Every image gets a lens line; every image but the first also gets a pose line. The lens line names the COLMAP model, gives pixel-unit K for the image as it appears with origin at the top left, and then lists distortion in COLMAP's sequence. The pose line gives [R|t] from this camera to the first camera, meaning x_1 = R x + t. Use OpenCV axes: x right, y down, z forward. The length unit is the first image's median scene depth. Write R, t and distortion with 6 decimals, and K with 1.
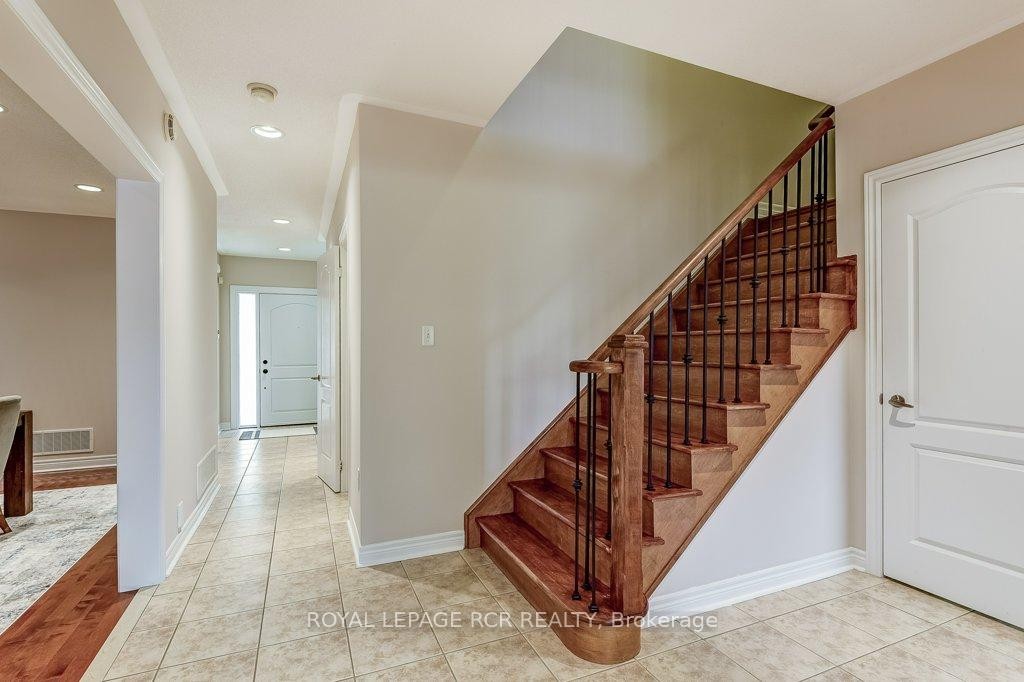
lens RADIAL K [[468.5, 0, 508.5], [0, 468.5, 343.6], [0, 0, 1]] dist [0.013618, -0.013121]
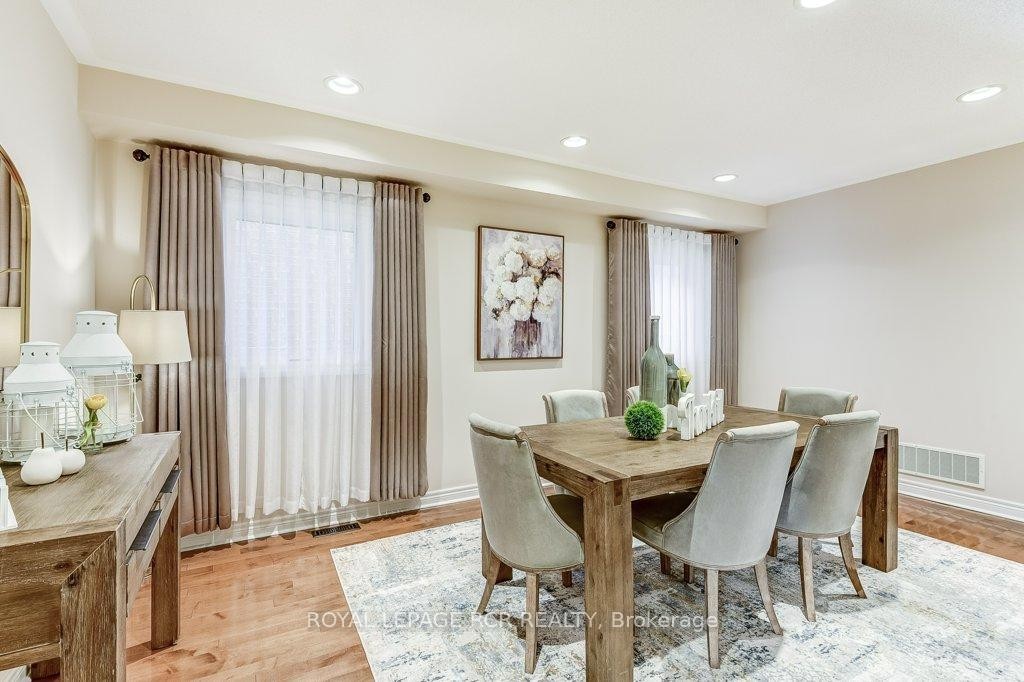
lens RADIAL K [[468.5, 0, 515.1], [0, 468.5, 332.8], [0, 0, 1]] dist [0.013618, -0.013121]
pose [[0.074226, 0.007763, -0.997211, -0.366368], [0.007512, 0.999937, 0.008343, -0.008367], [0.997213, -0.008110, 0.074163, 0.386063]]
